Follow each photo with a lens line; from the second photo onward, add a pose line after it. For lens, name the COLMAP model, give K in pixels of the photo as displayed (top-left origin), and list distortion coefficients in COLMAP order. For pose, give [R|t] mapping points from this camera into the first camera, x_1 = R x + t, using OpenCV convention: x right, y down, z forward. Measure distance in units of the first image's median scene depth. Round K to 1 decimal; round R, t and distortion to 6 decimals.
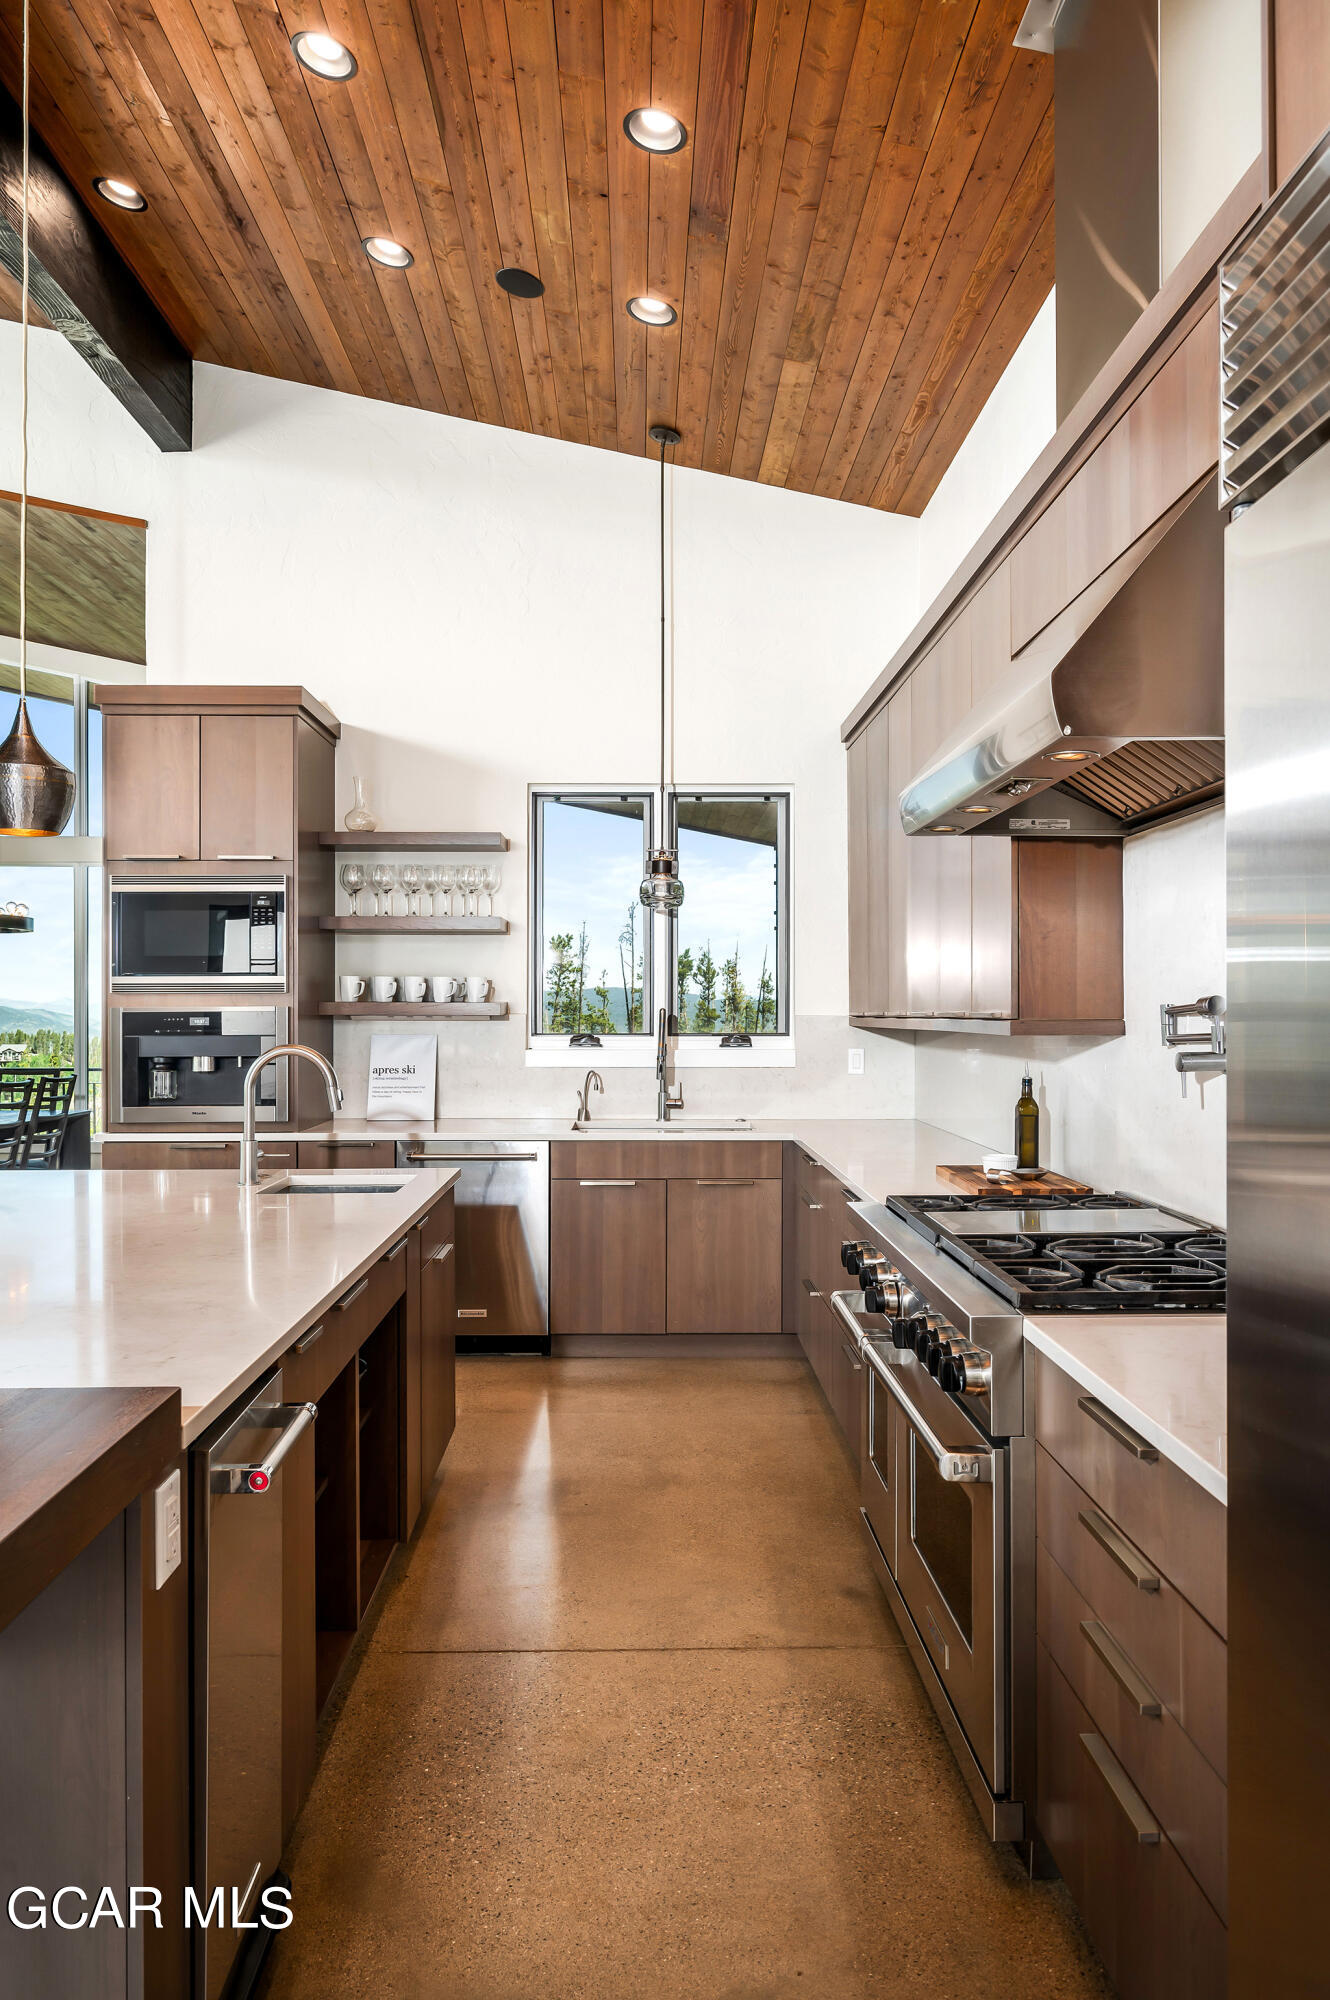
lens RADIAL K [[1309.2, 0, 653.4], [0, 1309.2, 1000.0], [0, 0, 1]] dist [0.003387, 0.002251]
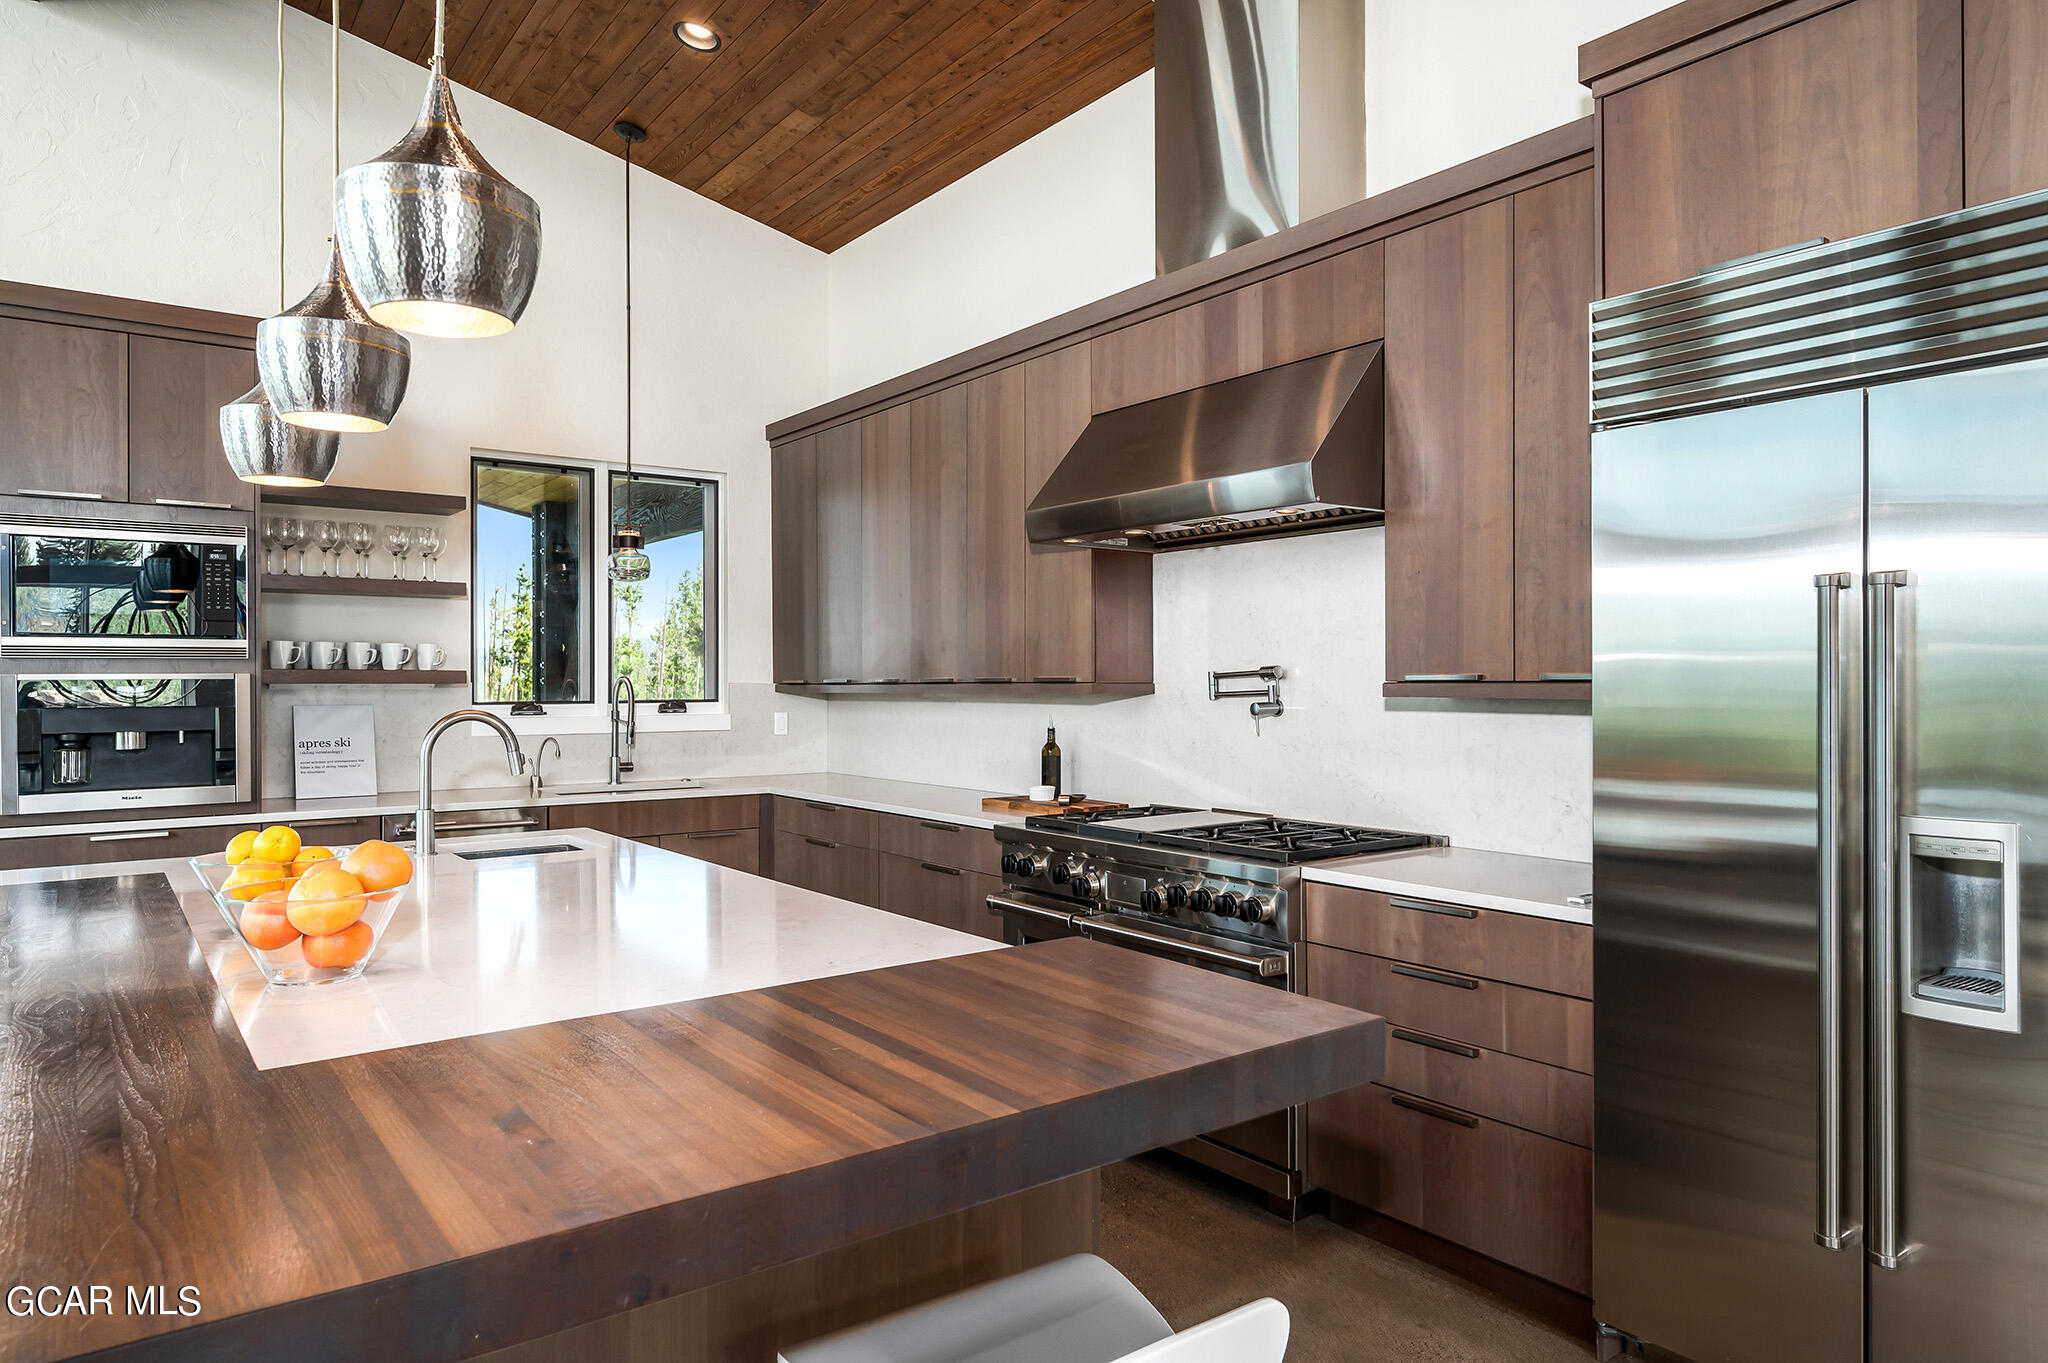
lens RADIAL K [[1274.9, 0, 1020.5], [0, 1274.9, 681.0], [0, 0, 1]] dist [0.003736, 0.004358]
pose [[0.811406, -0.000841, 0.584482, -0.359559], [-0.002296, 0.999987, 0.004627, 0.004733], [-0.584478, -0.005097, 0.811393, -0.019829]]
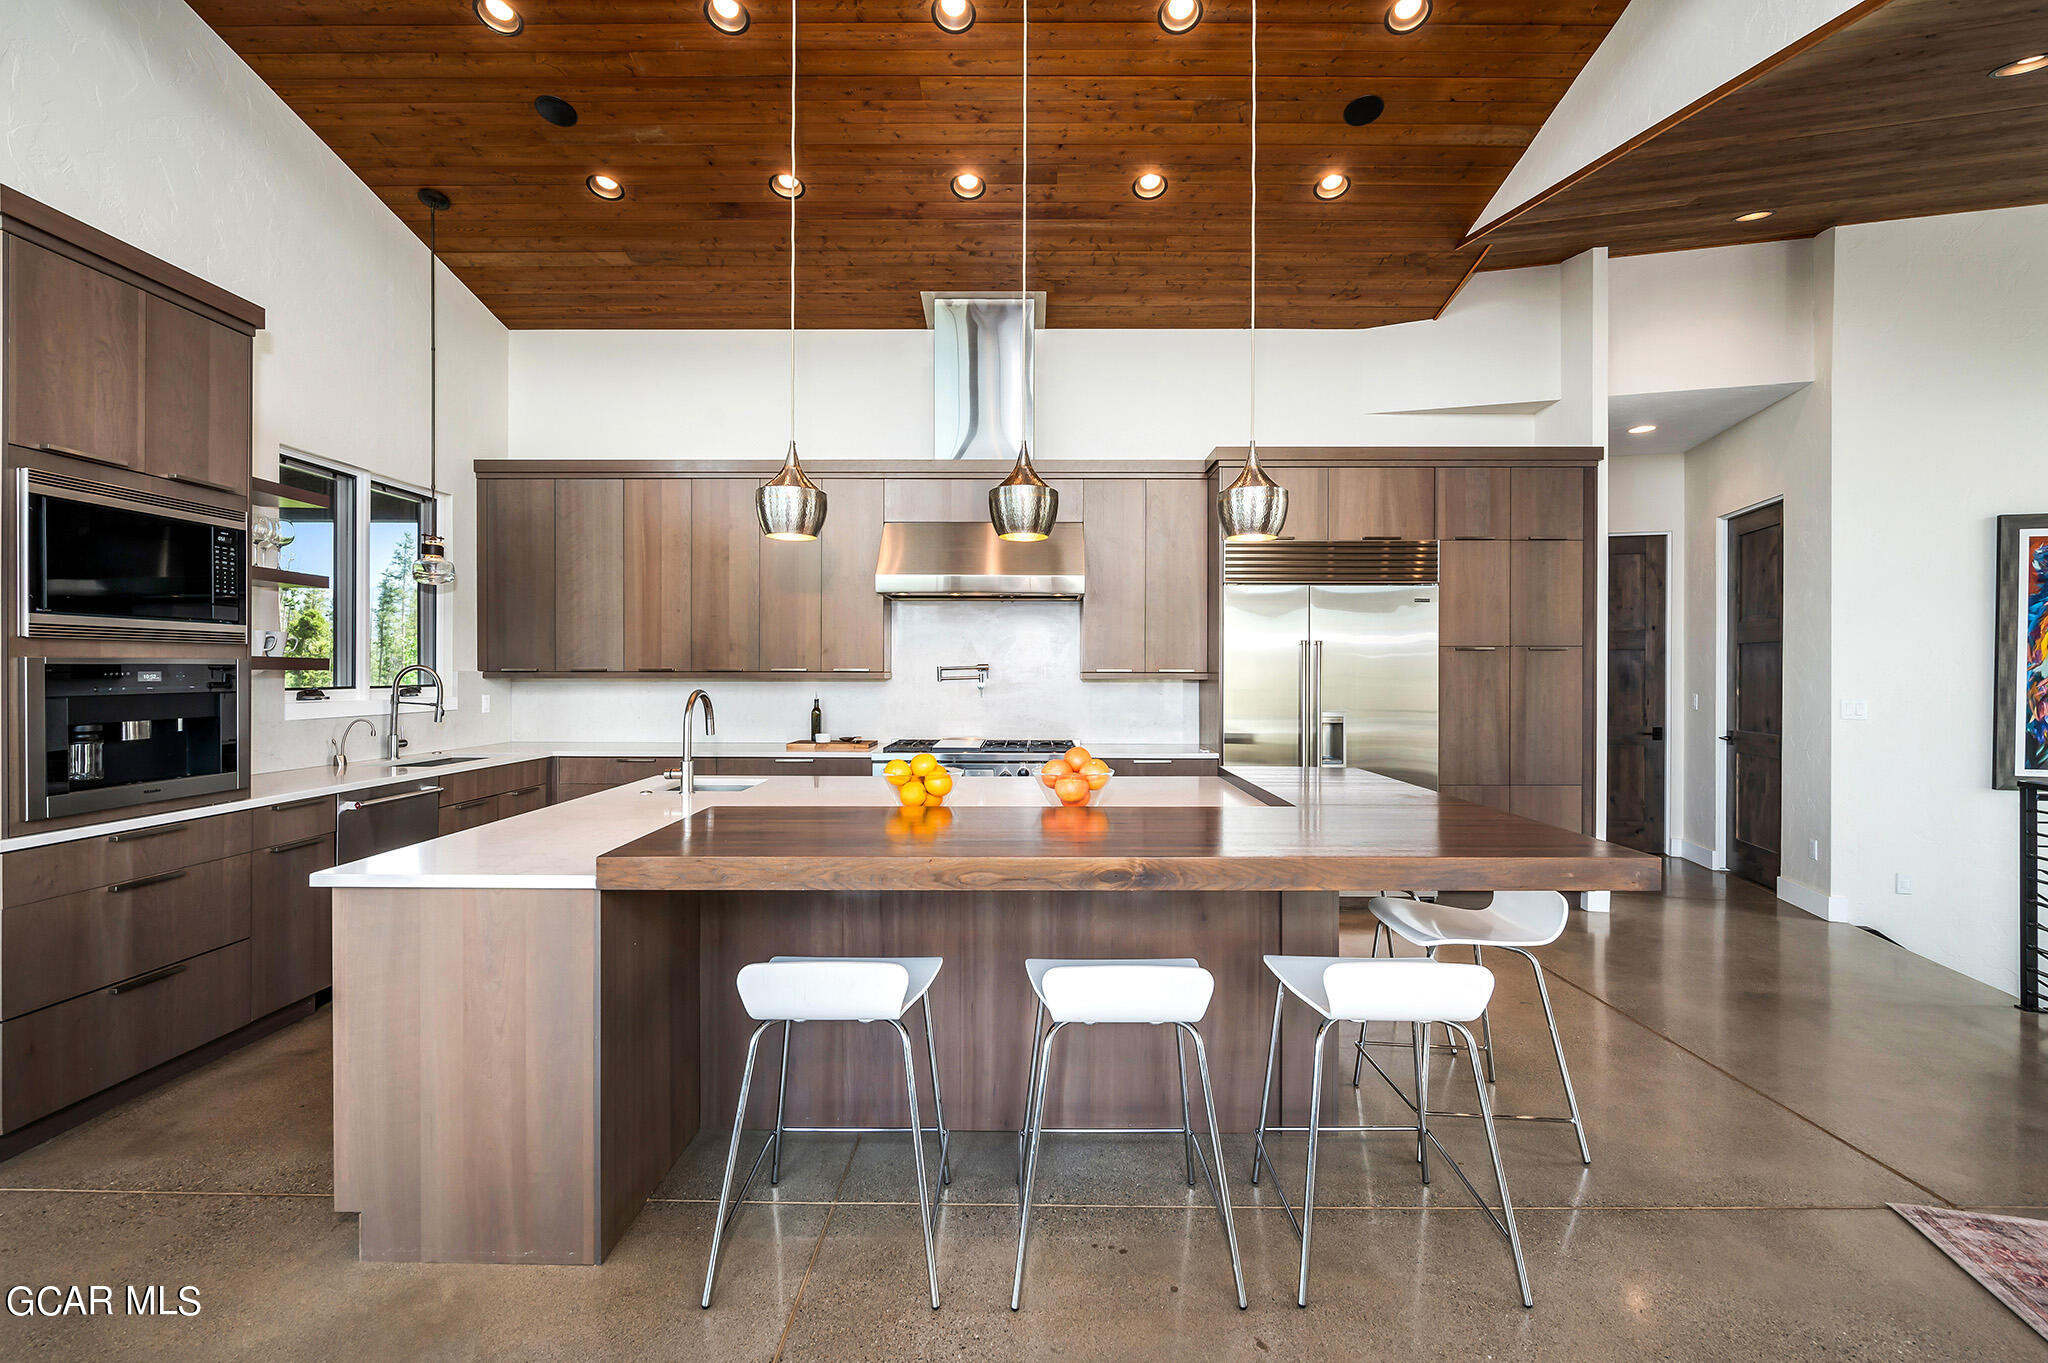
lens RADIAL K [[882.1, 0, 1022.8], [0, 882.1, 678.0], [0, 0, 1]] dist [0.004891, -0.001049]
pose [[0.023038, -0.005294, 0.999721, -0.867198], [-0.009443, 0.999940, 0.005513, 0.009198], [-0.999690, -0.009568, 0.022987, 0.451520]]
